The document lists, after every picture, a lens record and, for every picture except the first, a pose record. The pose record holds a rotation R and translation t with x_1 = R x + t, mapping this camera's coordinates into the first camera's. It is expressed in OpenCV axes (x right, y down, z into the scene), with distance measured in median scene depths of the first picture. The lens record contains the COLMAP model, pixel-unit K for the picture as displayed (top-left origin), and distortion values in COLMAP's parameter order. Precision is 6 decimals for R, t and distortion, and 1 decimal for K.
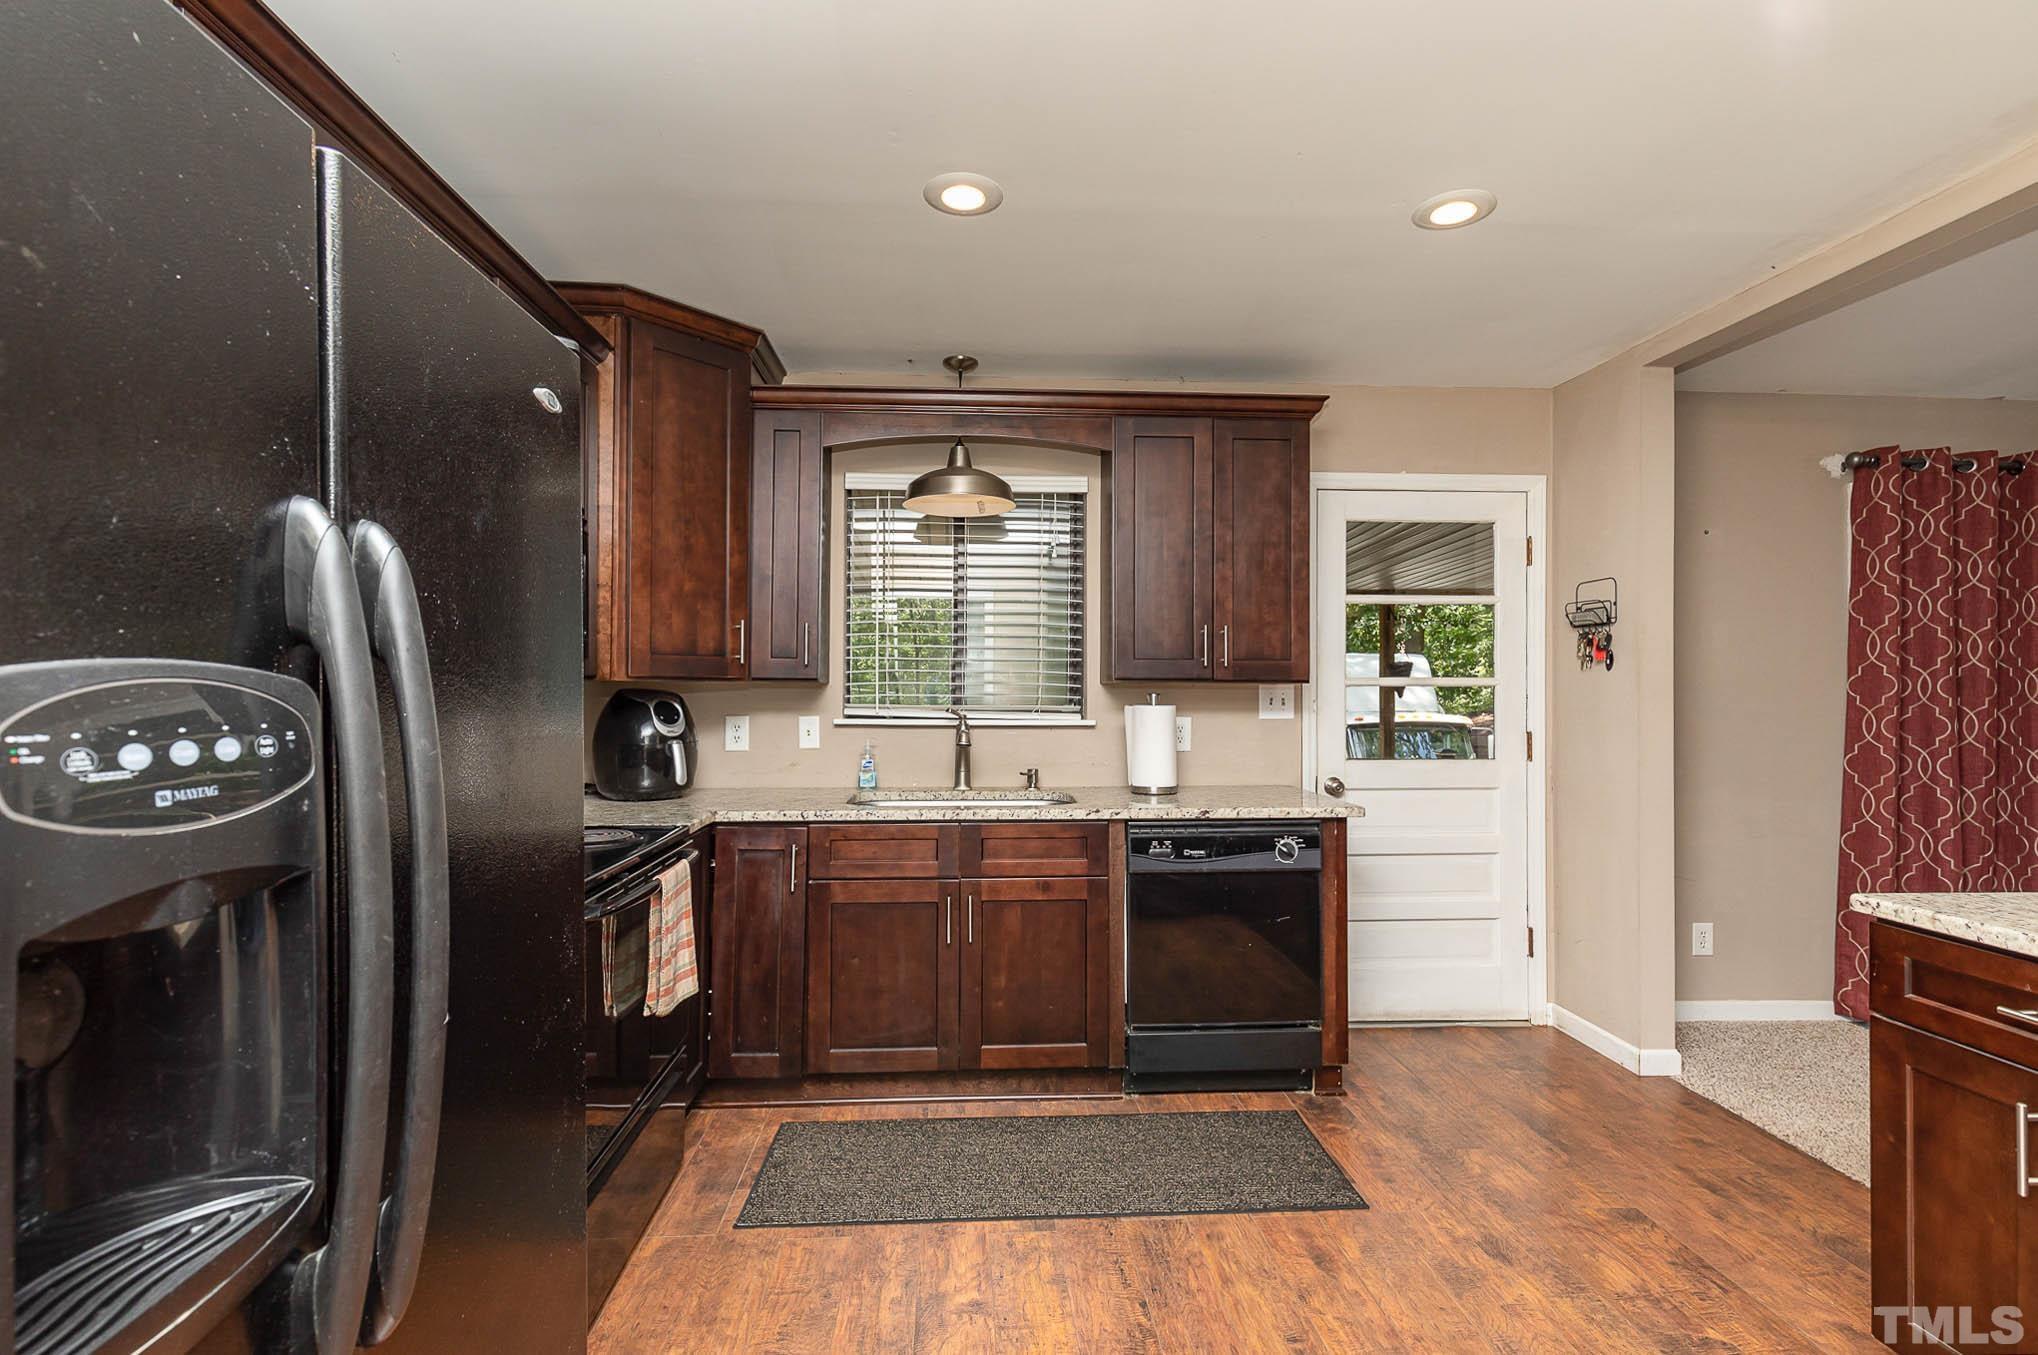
lens RADIAL K [[931.8, 0, 1019.0], [0, 931.8, 677.5], [0, 0, 1]] dist [-0.000389, 0.000372]
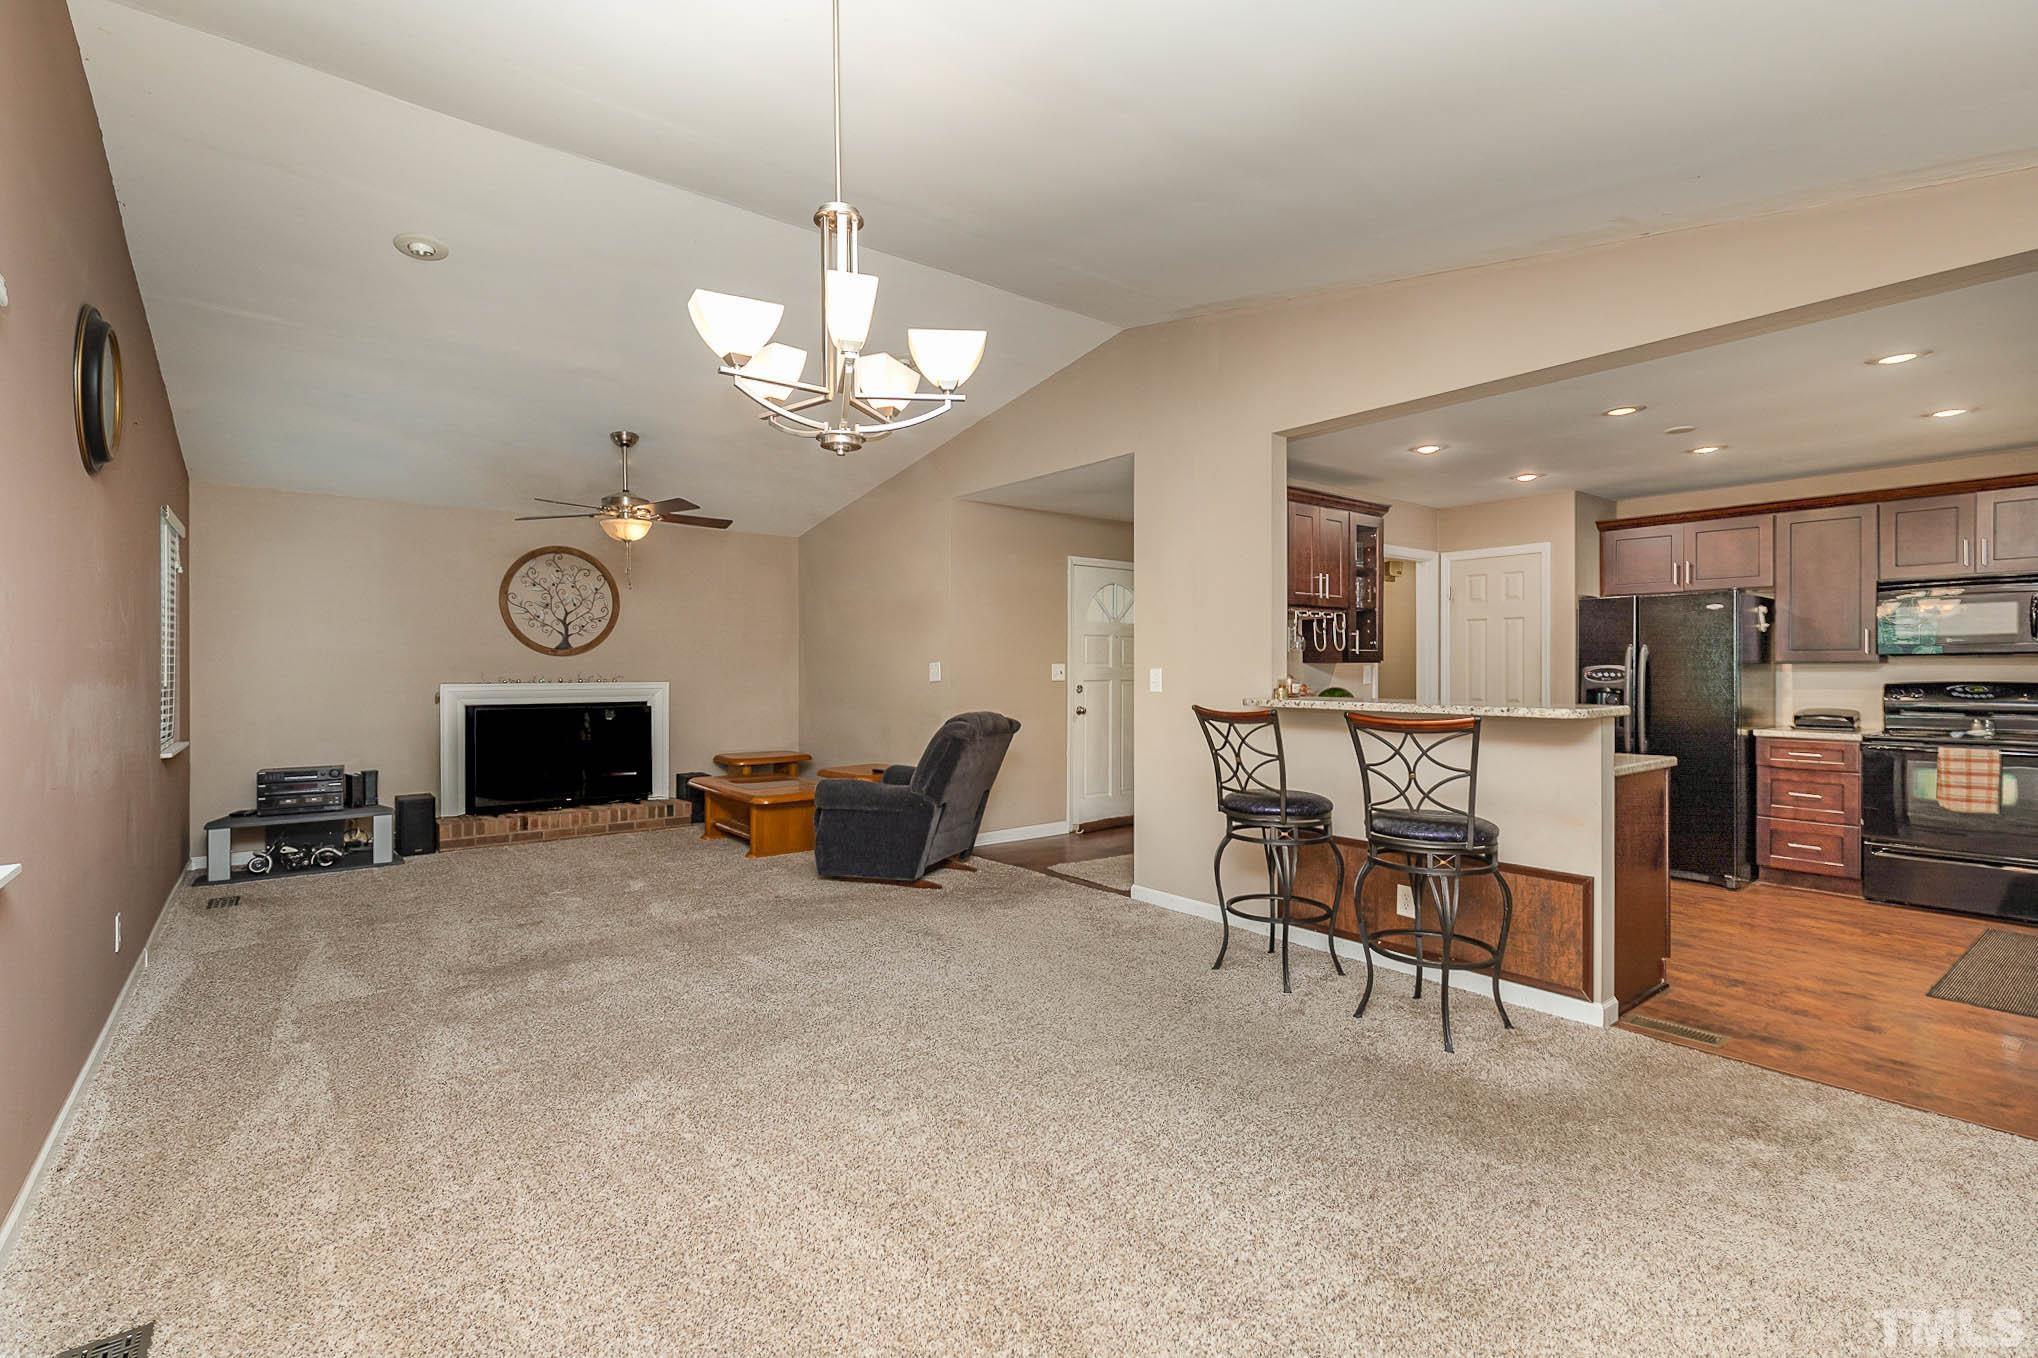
lens RADIAL K [[931.1, 0, 1017.0], [0, 931.1, 664.9], [0, 0, 1]] dist [0.003875, 0.001022]
pose [[-0.817521, -0.007493, -0.575850, 2.059555], [0.004400, 0.999805, -0.019257, 0.029781], [0.575882, -0.018277, -0.817328, 1.145415]]
